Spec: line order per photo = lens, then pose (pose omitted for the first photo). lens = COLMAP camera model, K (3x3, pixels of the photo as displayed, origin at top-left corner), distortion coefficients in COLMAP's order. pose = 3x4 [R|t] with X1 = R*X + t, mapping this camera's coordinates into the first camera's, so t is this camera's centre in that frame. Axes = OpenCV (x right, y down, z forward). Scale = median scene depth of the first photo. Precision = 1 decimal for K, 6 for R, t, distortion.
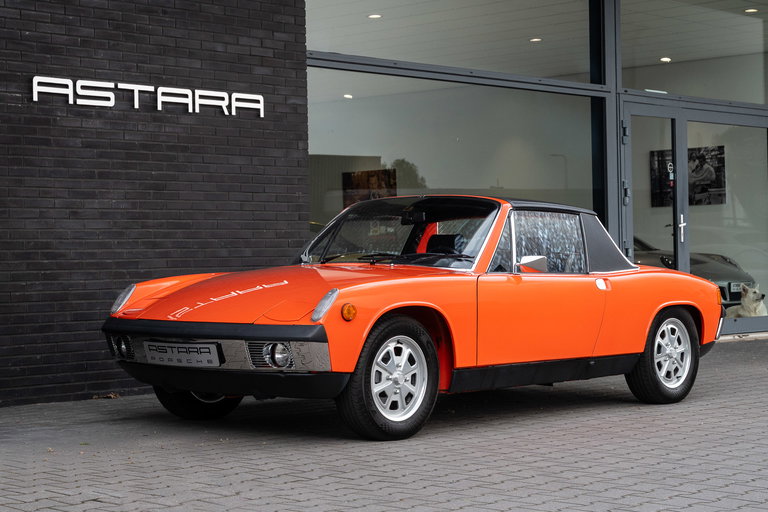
lens RADIAL K [[1546.6, 0, 384.1], [0, 1546.6, 254.8], [0, 0, 1]] dist [0.056001, 0.000000]
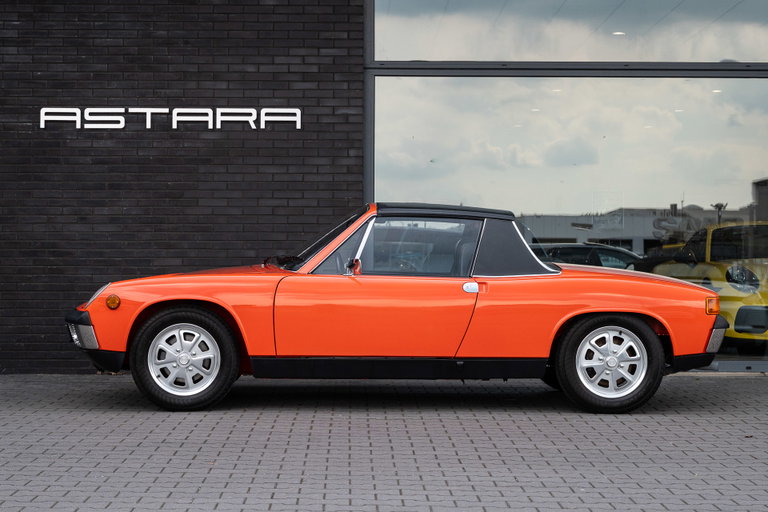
lens RADIAL K [[1244.8, 0, 384.7], [0, 1244.8, 257.7], [0, 0, 1]] dist [0.049289, 0.000000]
pose [[0.700602, 0.004374, -0.713539, 0.635865], [-0.011562, 0.999920, -0.005222, 0.005487], [0.713458, 0.011908, 0.700596, 0.472601]]
